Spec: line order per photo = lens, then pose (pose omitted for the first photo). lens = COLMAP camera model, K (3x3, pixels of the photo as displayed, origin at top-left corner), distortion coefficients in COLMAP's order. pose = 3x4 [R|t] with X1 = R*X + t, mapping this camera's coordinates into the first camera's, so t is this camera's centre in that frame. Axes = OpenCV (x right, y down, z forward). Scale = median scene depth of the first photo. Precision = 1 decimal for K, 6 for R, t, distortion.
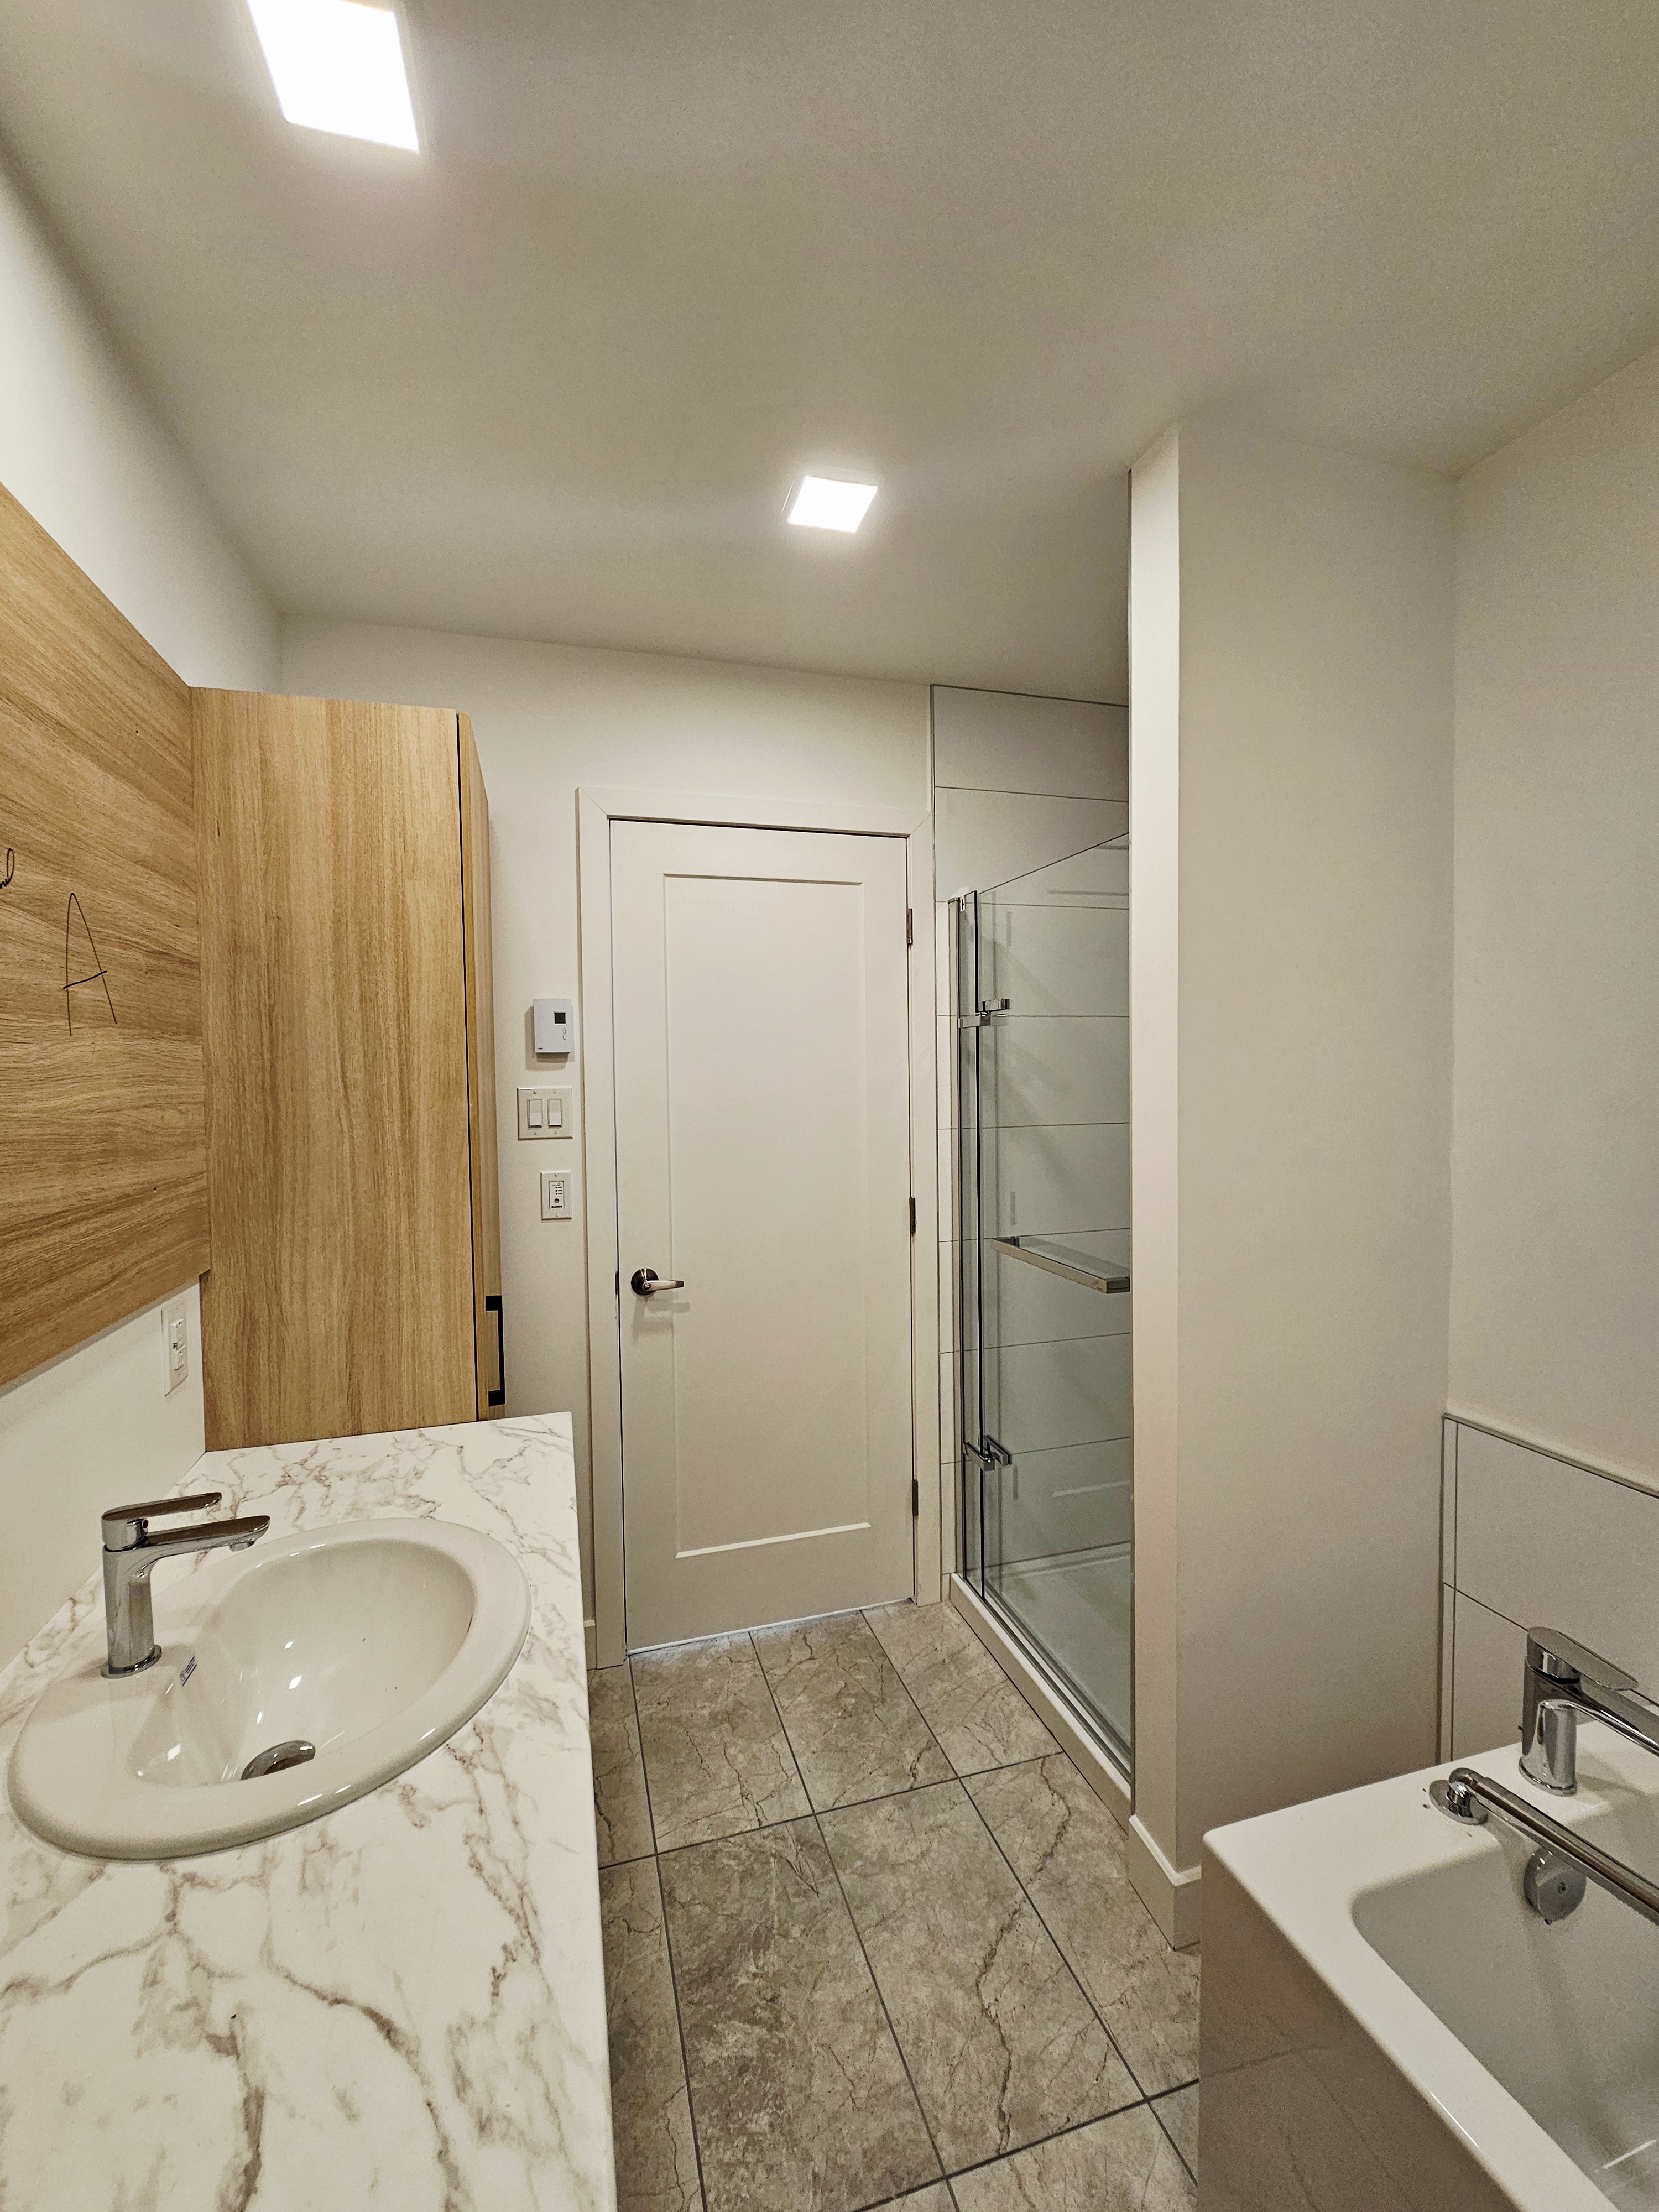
lens RADIAL K [[900.1, 0, 818.1], [0, 900.1, 1102.4], [0, 0, 1]] dist [-0.002219, 0.000011]
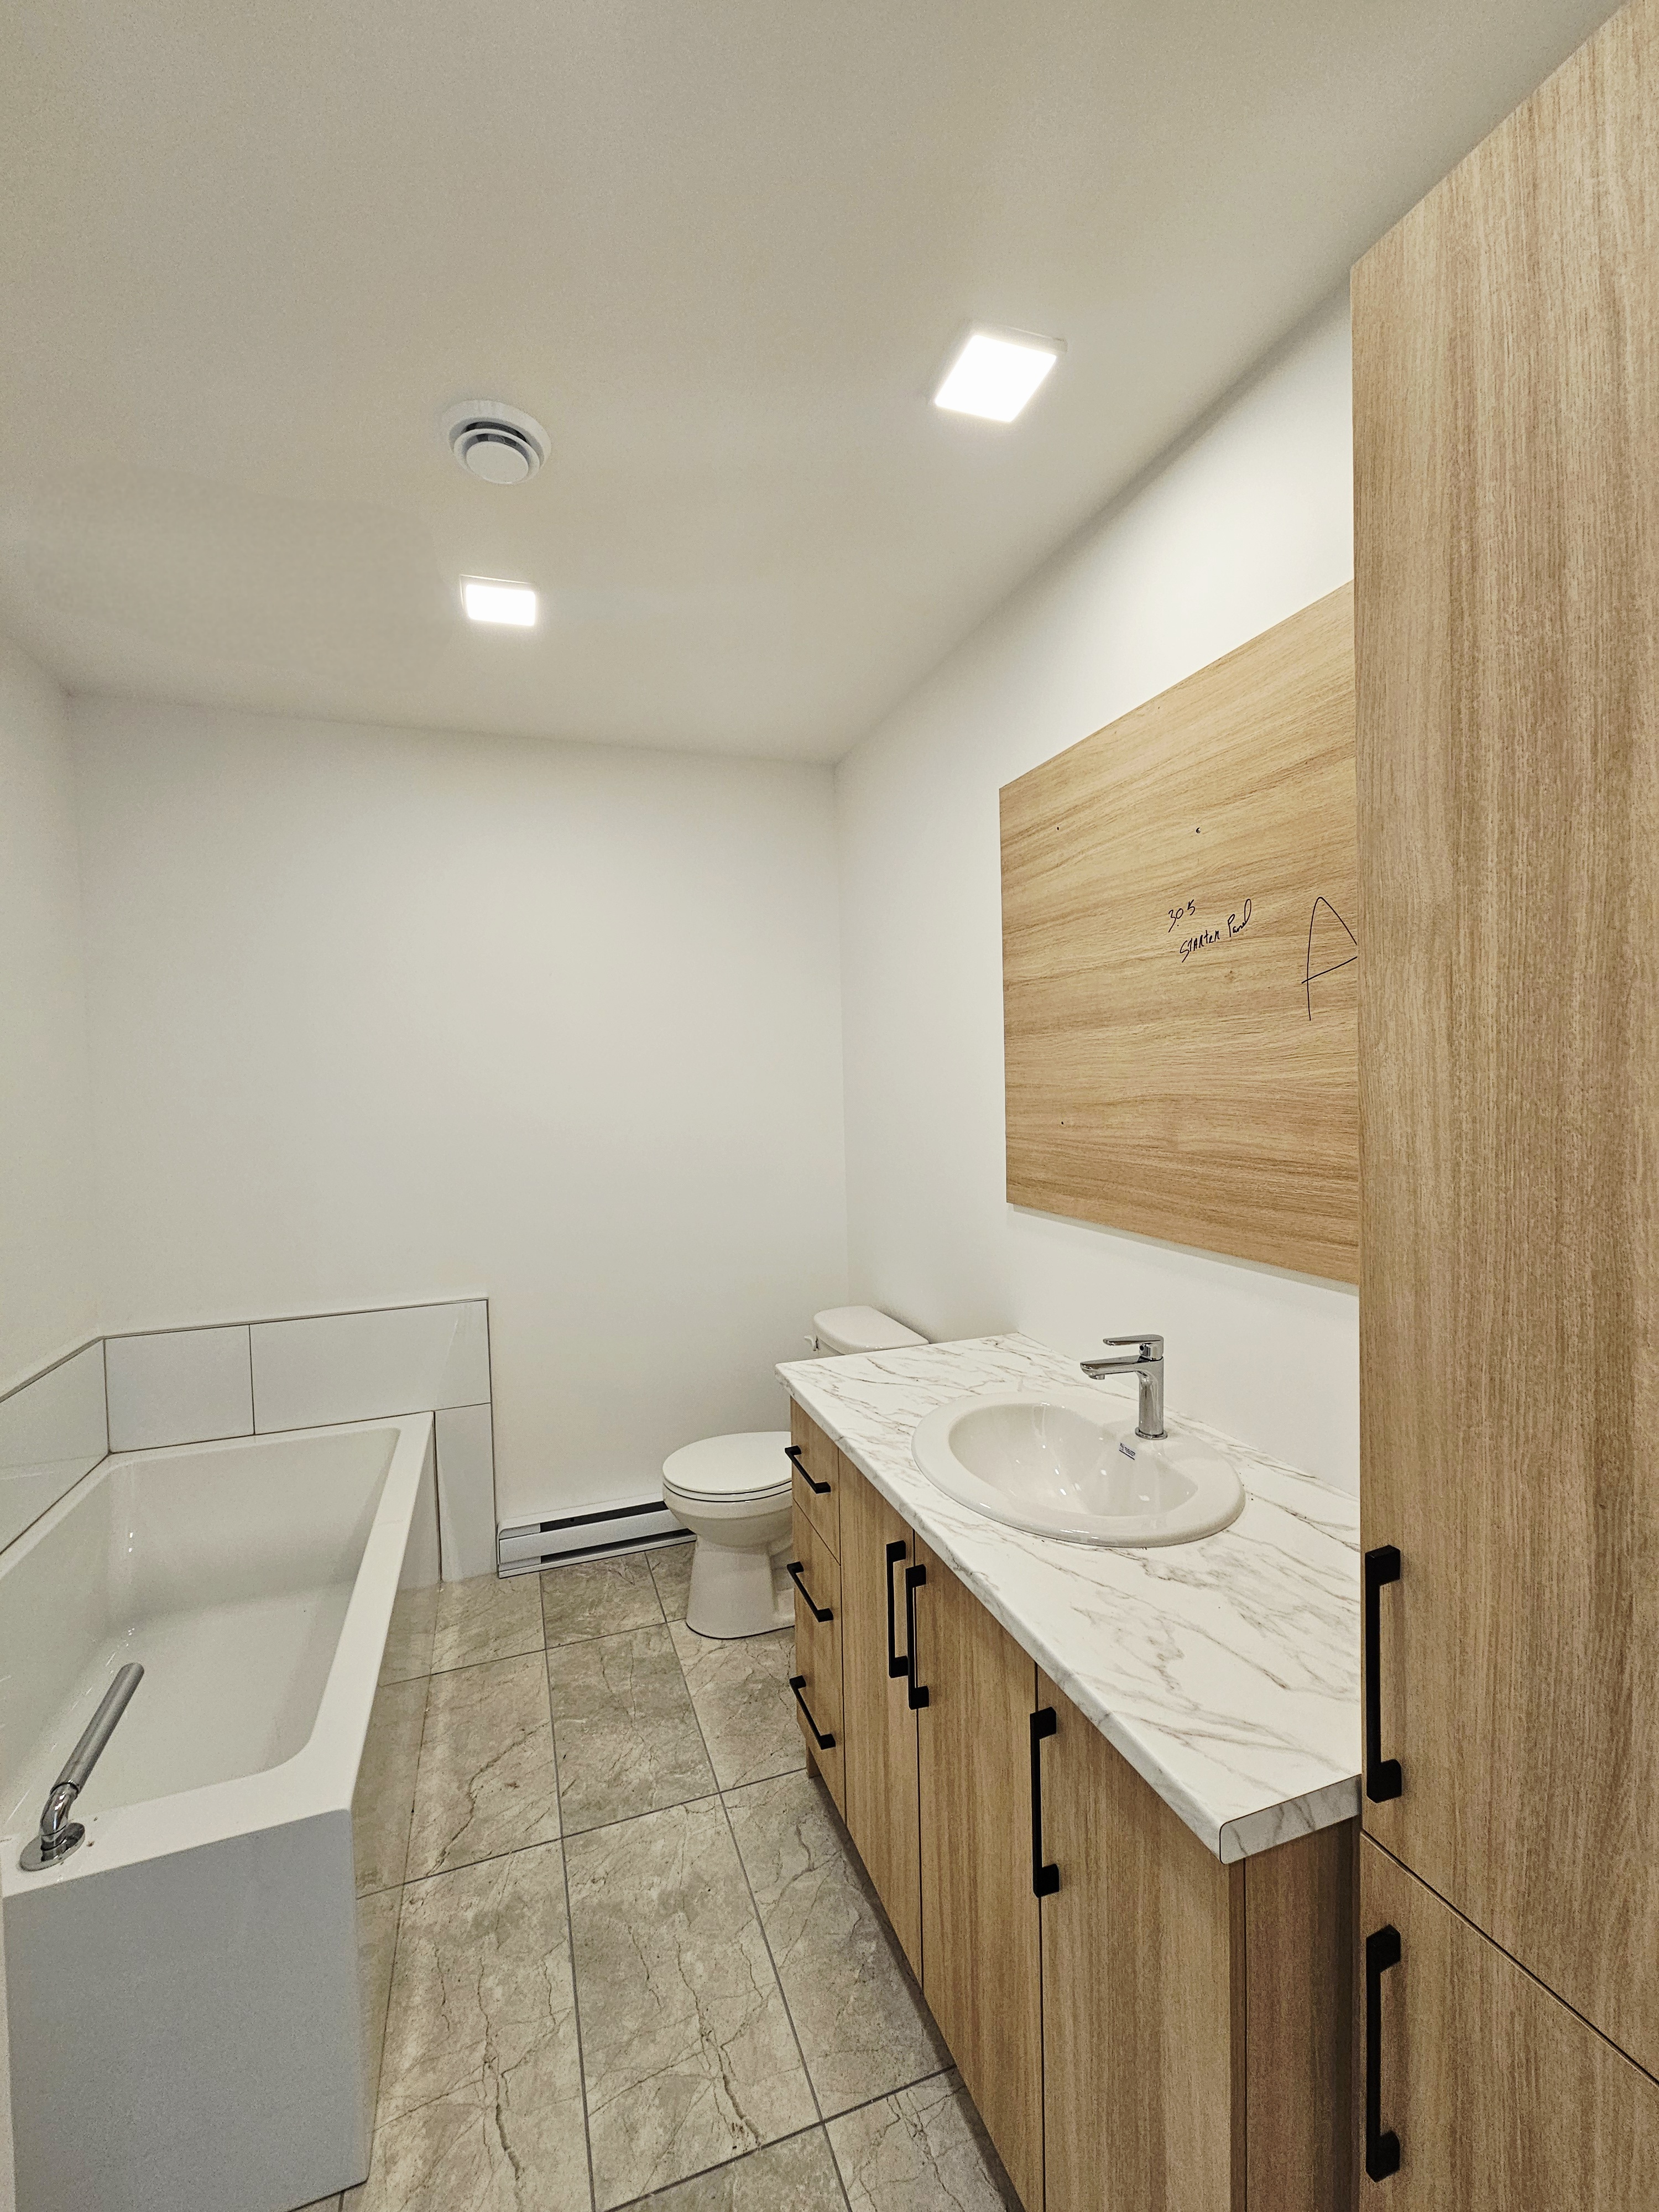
lens RADIAL K [[900.1, 0, 814.2], [0, 900.1, 1106.7], [0, 0, 1]] dist [-0.002219, 0.000011]
pose [[-0.998265, 0.038387, -0.044655, -0.103186], [0.035420, 0.997228, 0.065436, -0.056760], [0.047043, 0.063741, -0.996857, 2.015565]]
